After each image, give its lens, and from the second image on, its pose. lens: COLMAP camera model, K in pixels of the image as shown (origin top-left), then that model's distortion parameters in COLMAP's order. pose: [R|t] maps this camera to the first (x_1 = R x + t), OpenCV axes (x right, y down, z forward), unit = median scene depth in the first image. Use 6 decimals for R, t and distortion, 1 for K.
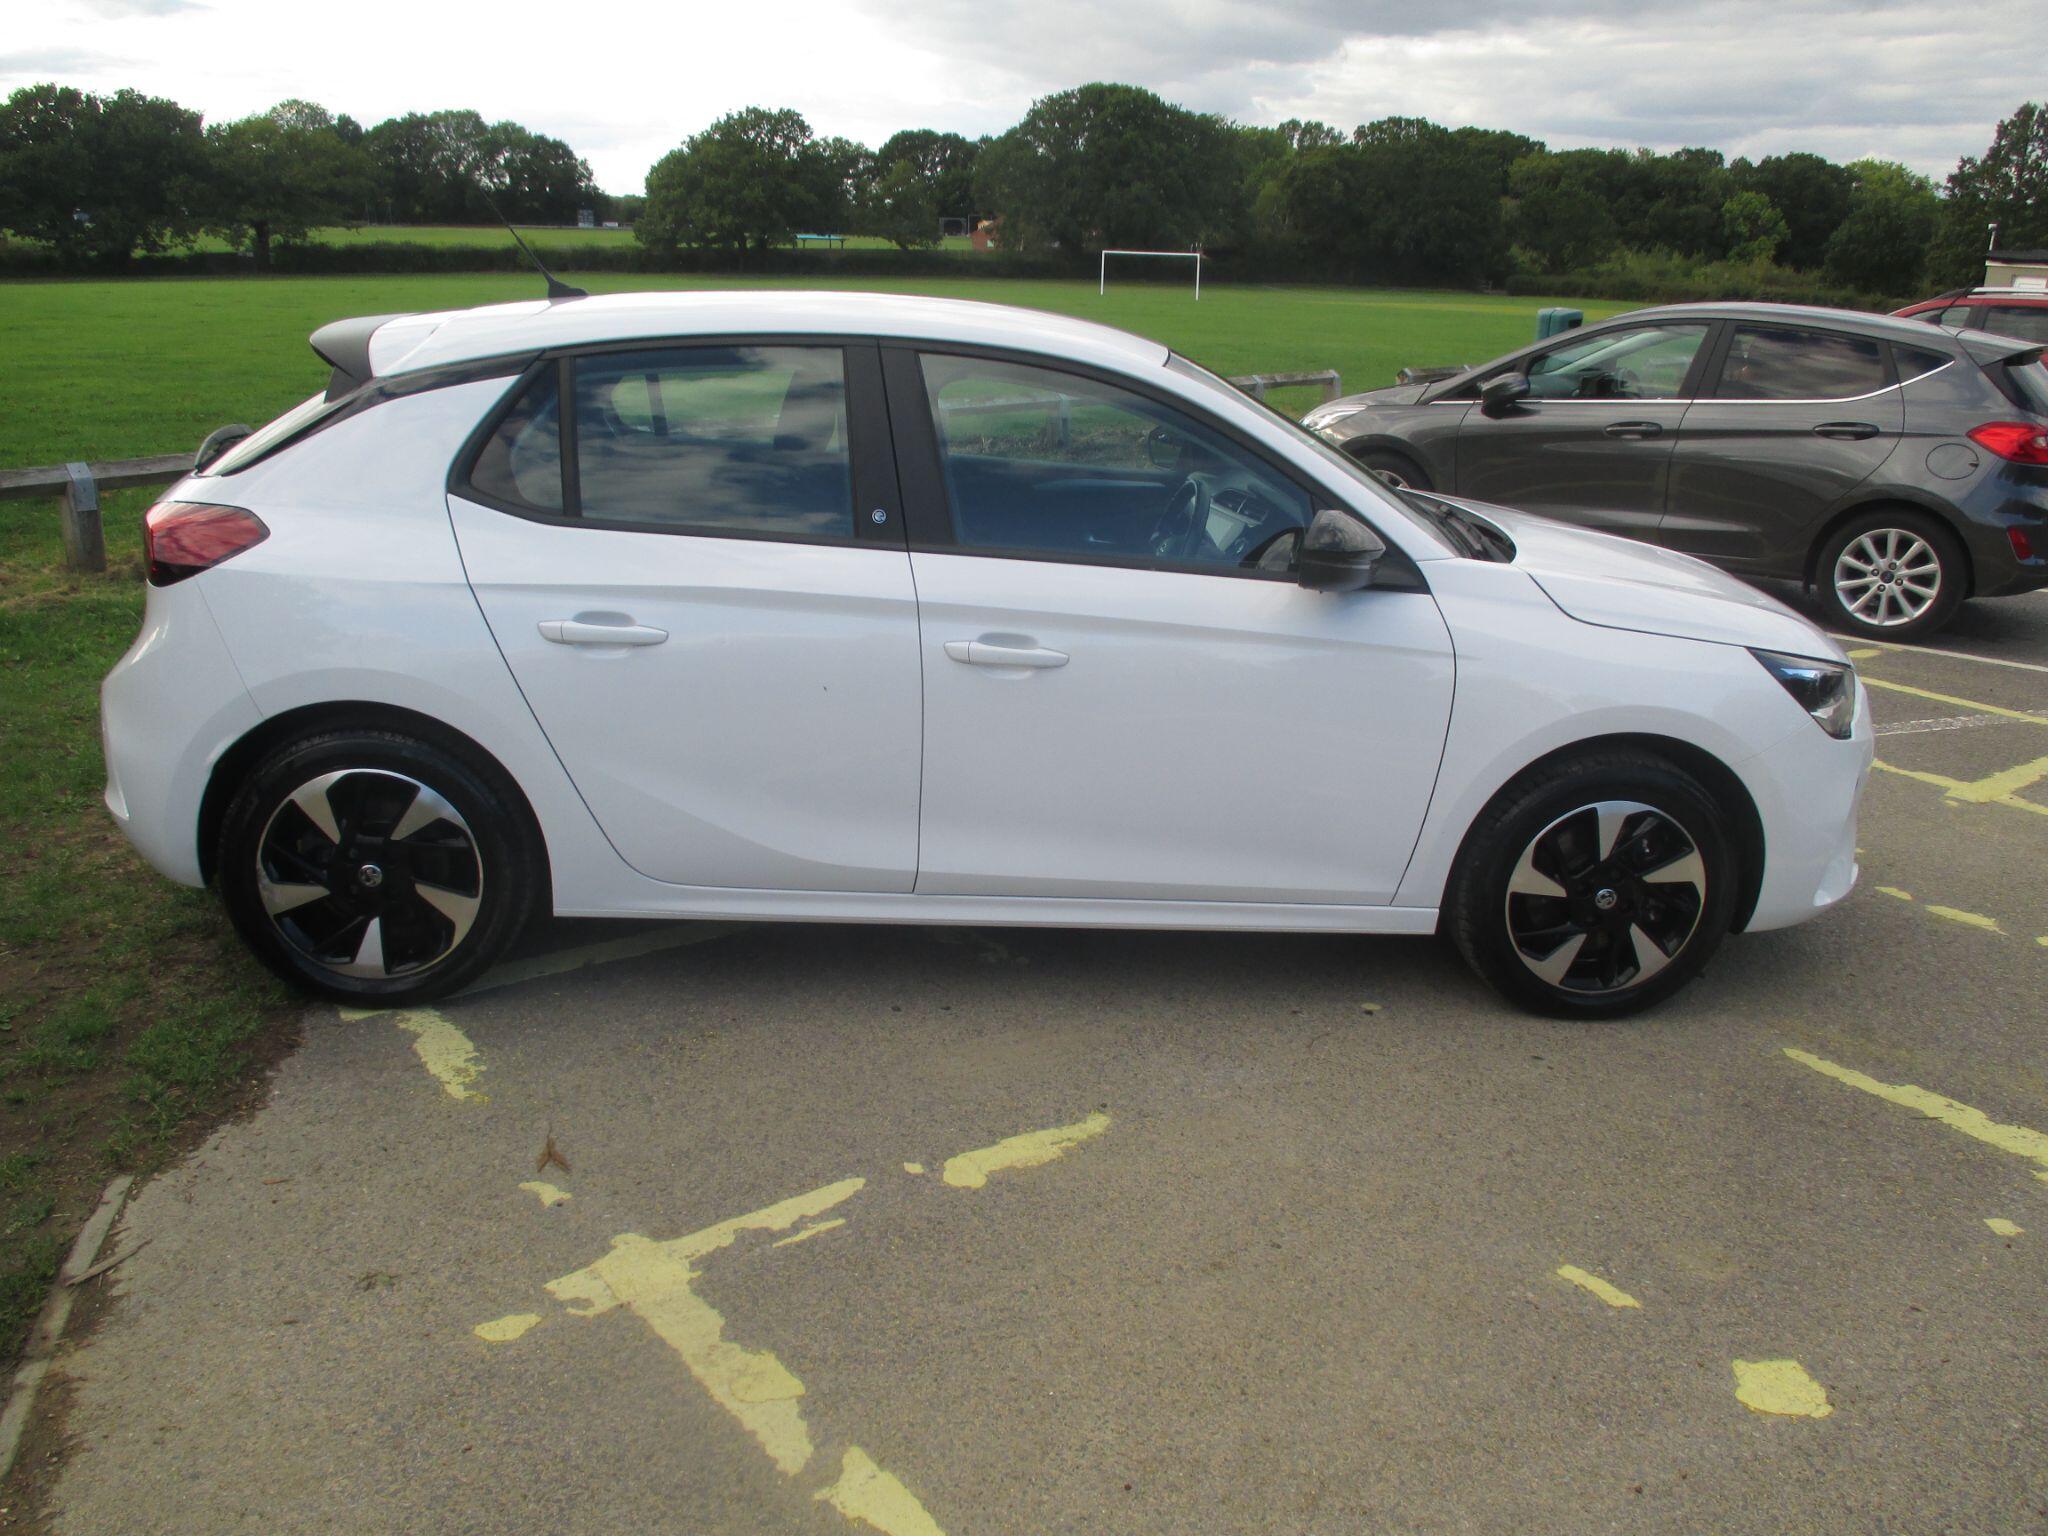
lens RADIAL K [[1648.7, 0, 1017.7], [0, 1648.7, 947.1], [0, 0, 1]] dist [-0.025073, -0.002664]
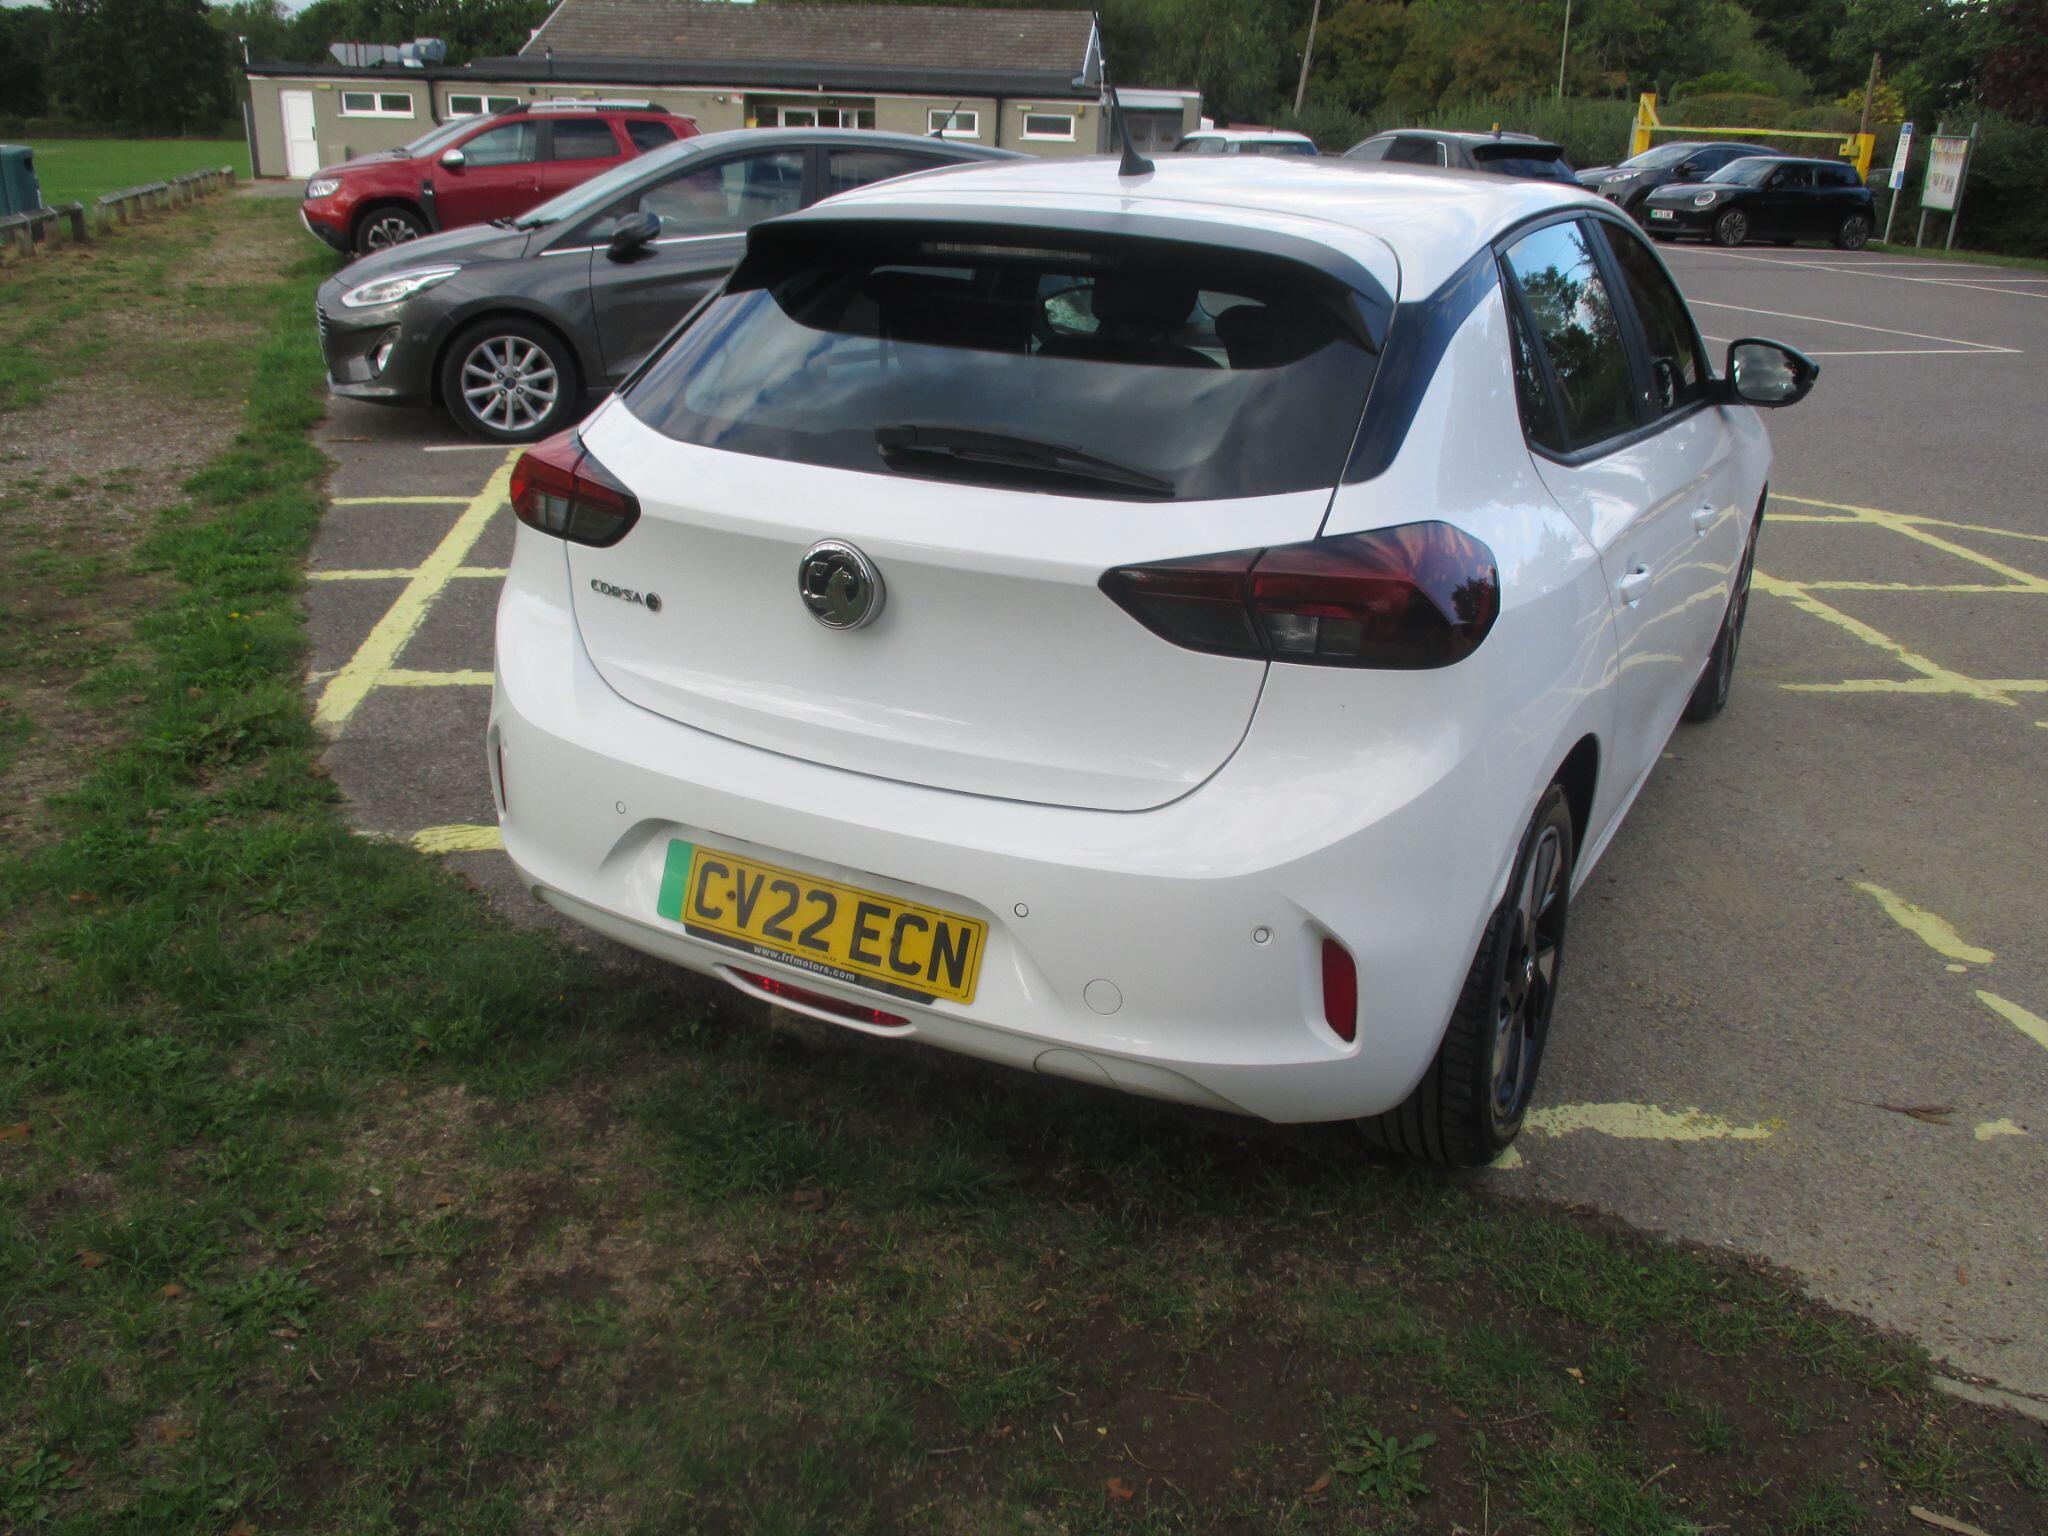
lens RADIAL K [[1648.7, 0, 1010.5], [0, 1648.7, 930.4], [0, 0, 1]] dist [-0.025073, -0.002664]
pose [[0.549067, -0.390164, 0.739119, -1.010867], [0.325310, 0.914376, 0.241016, -0.300636], [-0.769869, 0.108109, 0.628979, 0.664826]]
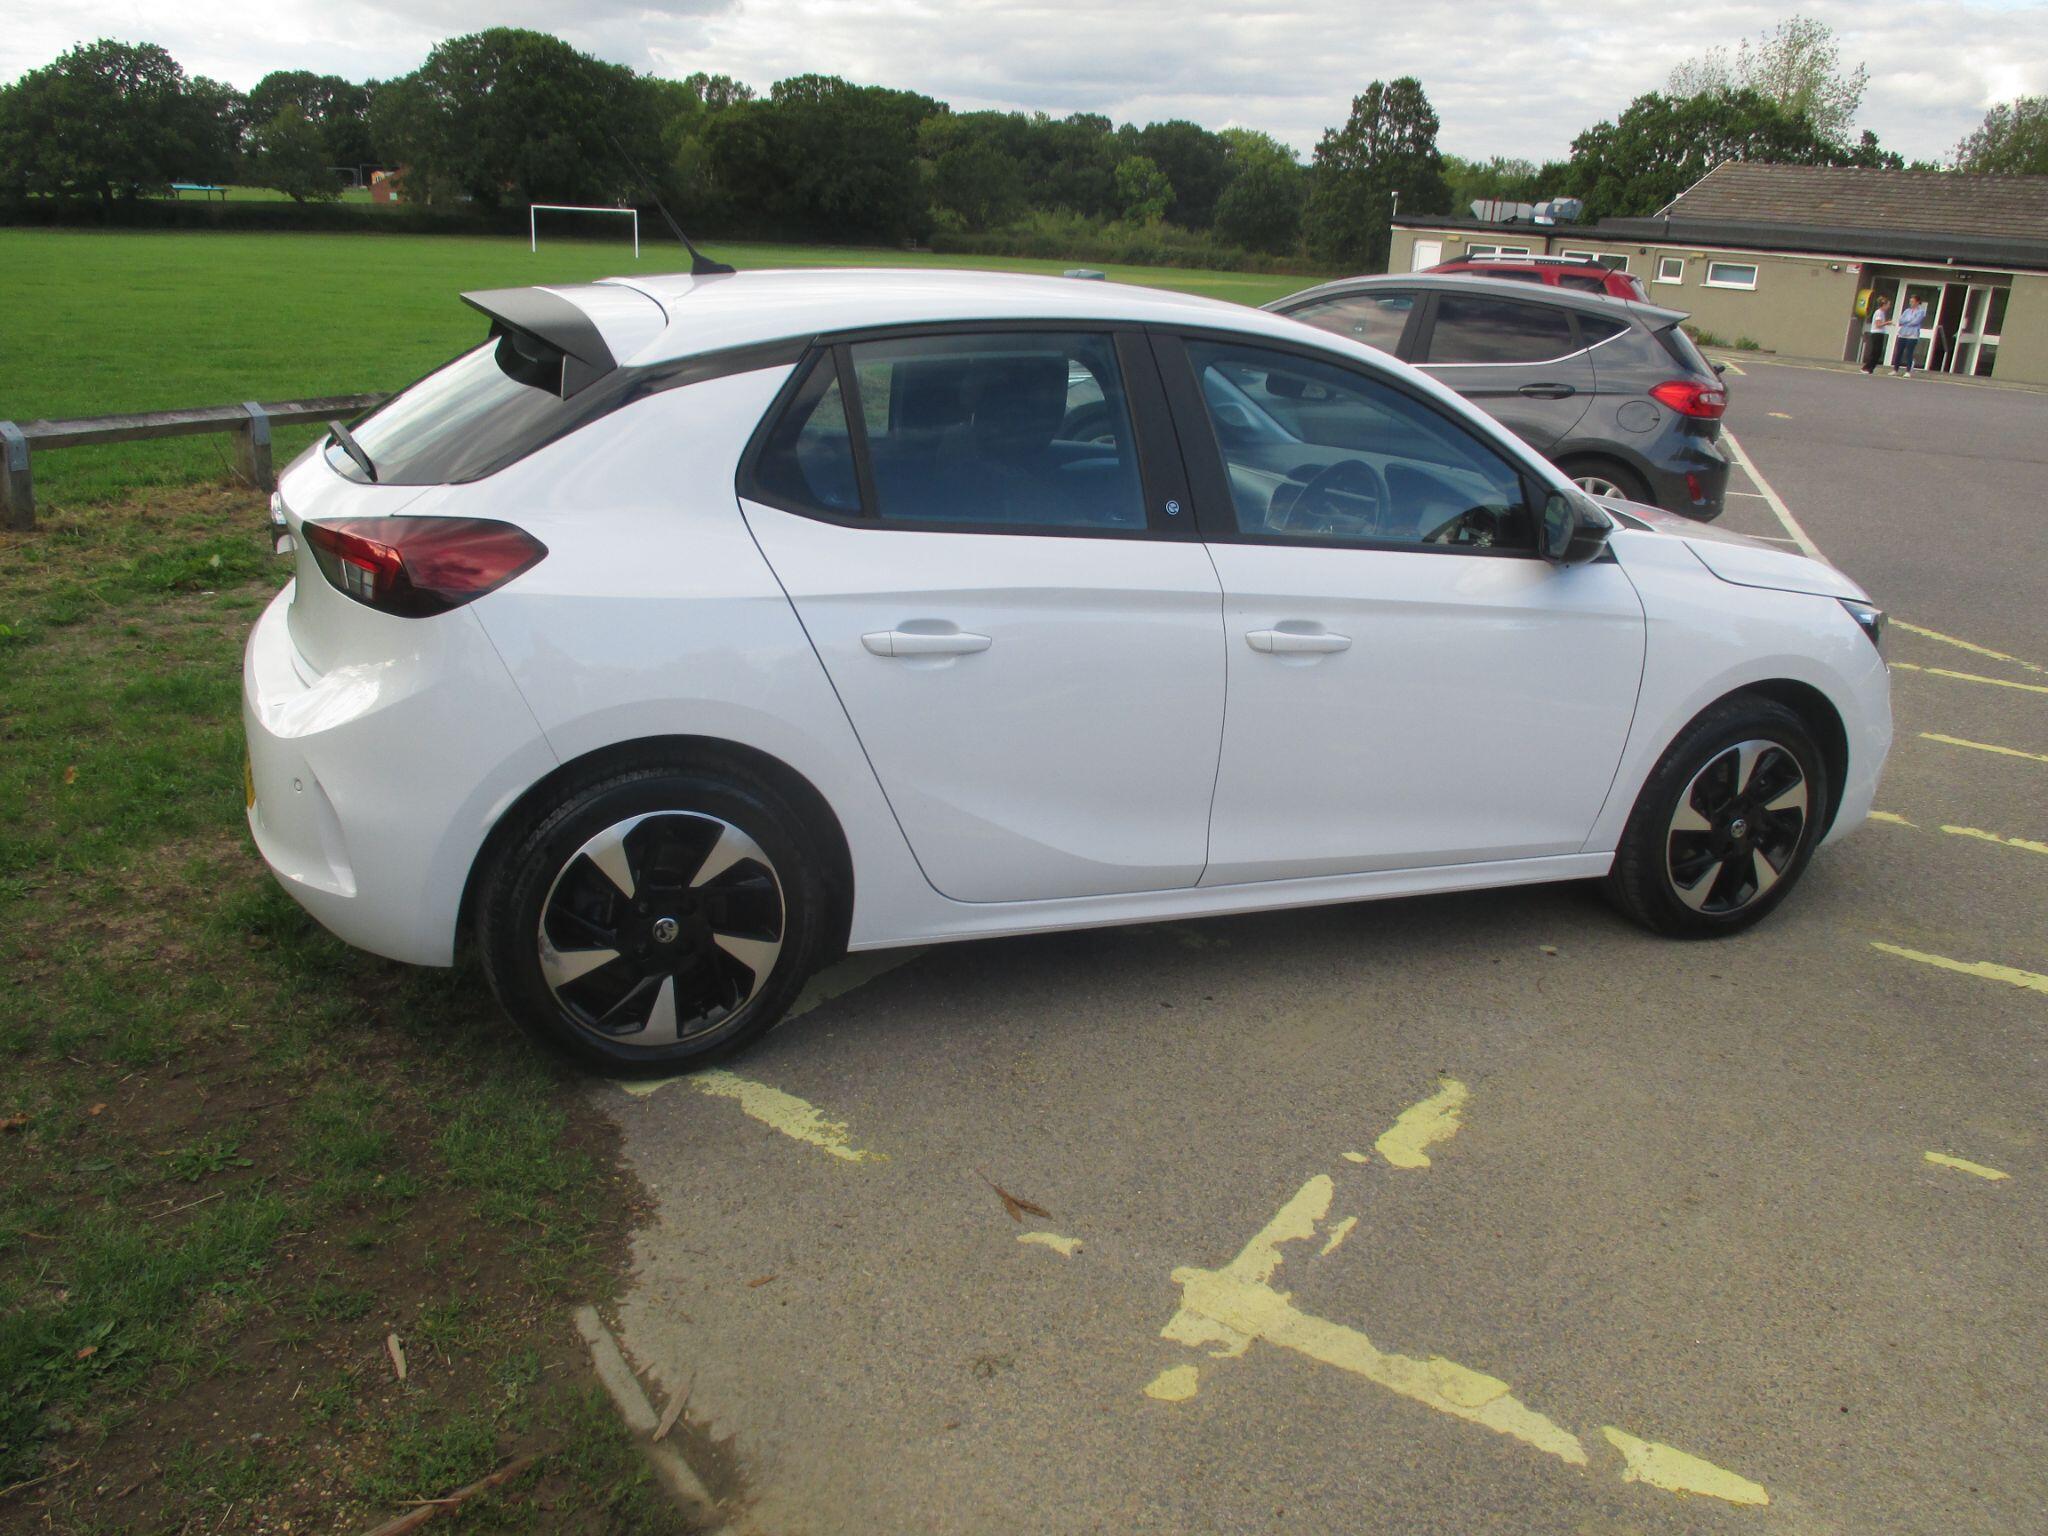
lens RADIAL K [[1648.7, 0, 1012.9], [0, 1648.7, 943.5], [0, 0, 1]] dist [-0.025073, -0.002664]
pose [[0.946980, -0.114633, 0.300146, -0.456295], [0.108318, 0.993403, 0.037656, -0.046841], [-0.302482, -0.003149, 0.953150, 0.086637]]
